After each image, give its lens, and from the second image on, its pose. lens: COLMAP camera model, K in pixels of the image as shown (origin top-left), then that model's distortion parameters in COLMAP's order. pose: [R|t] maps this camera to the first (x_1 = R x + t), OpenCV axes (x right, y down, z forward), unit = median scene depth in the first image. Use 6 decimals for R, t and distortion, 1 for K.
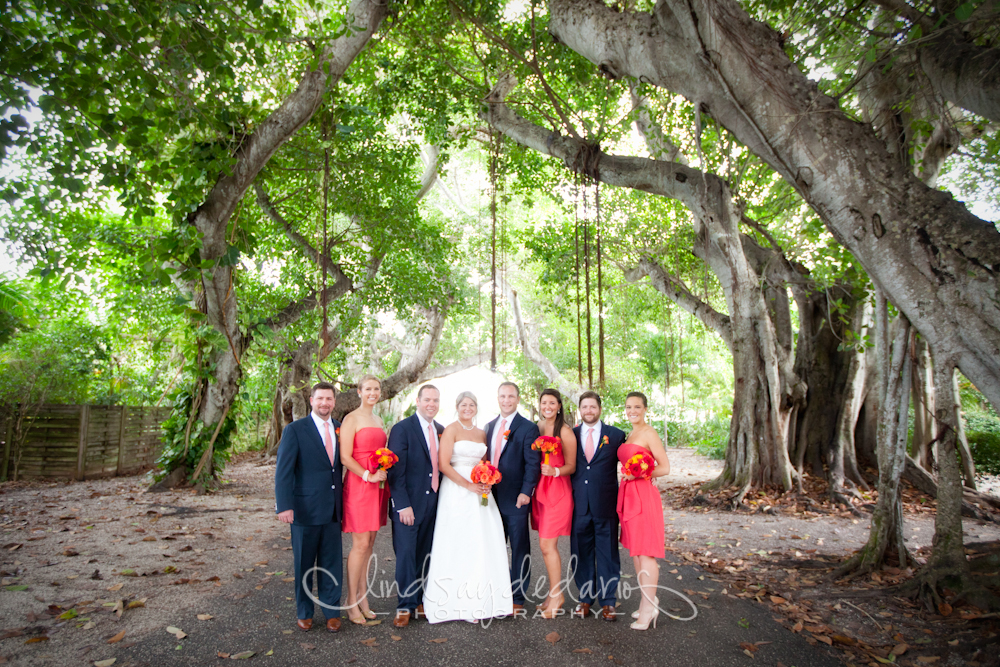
lens RADIAL K [[594.9, 0, 475.6], [0, 594.9, 331.8], [0, 0, 1]] dist [-0.022354, 0.001296]
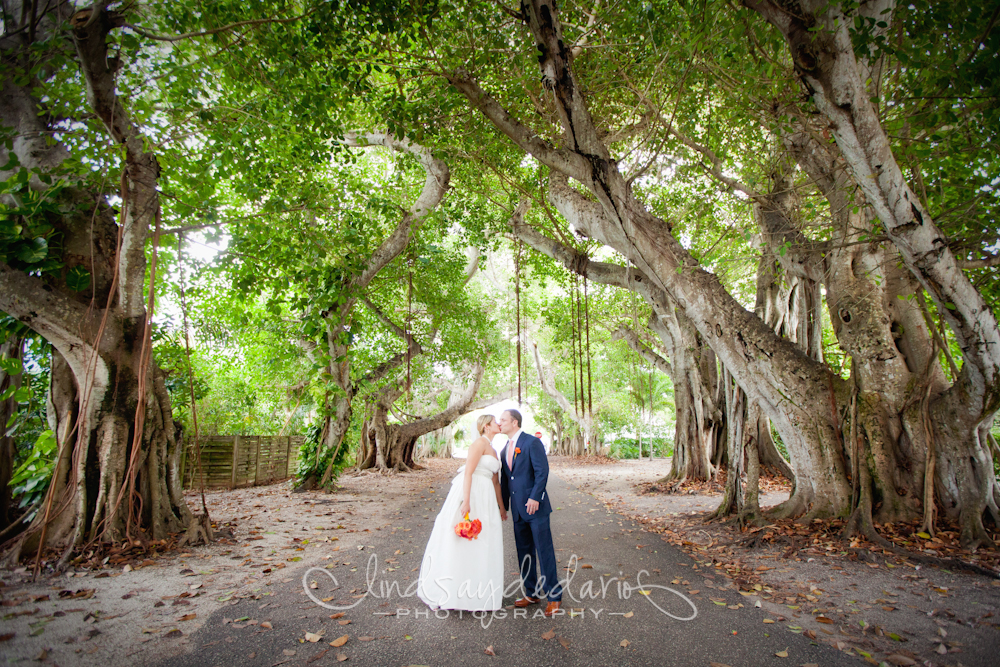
lens RADIAL K [[466.1, 0, 521.8], [0, 466.1, 340.6], [0, 0, 1]] dist [-0.048000, 0.014182]
pose [[0.999320, -0.017843, 0.032256, 0.001940], [0.019897, 0.997718, -0.064523, -0.027838], [-0.031031, 0.065121, 0.997395, -0.195535]]
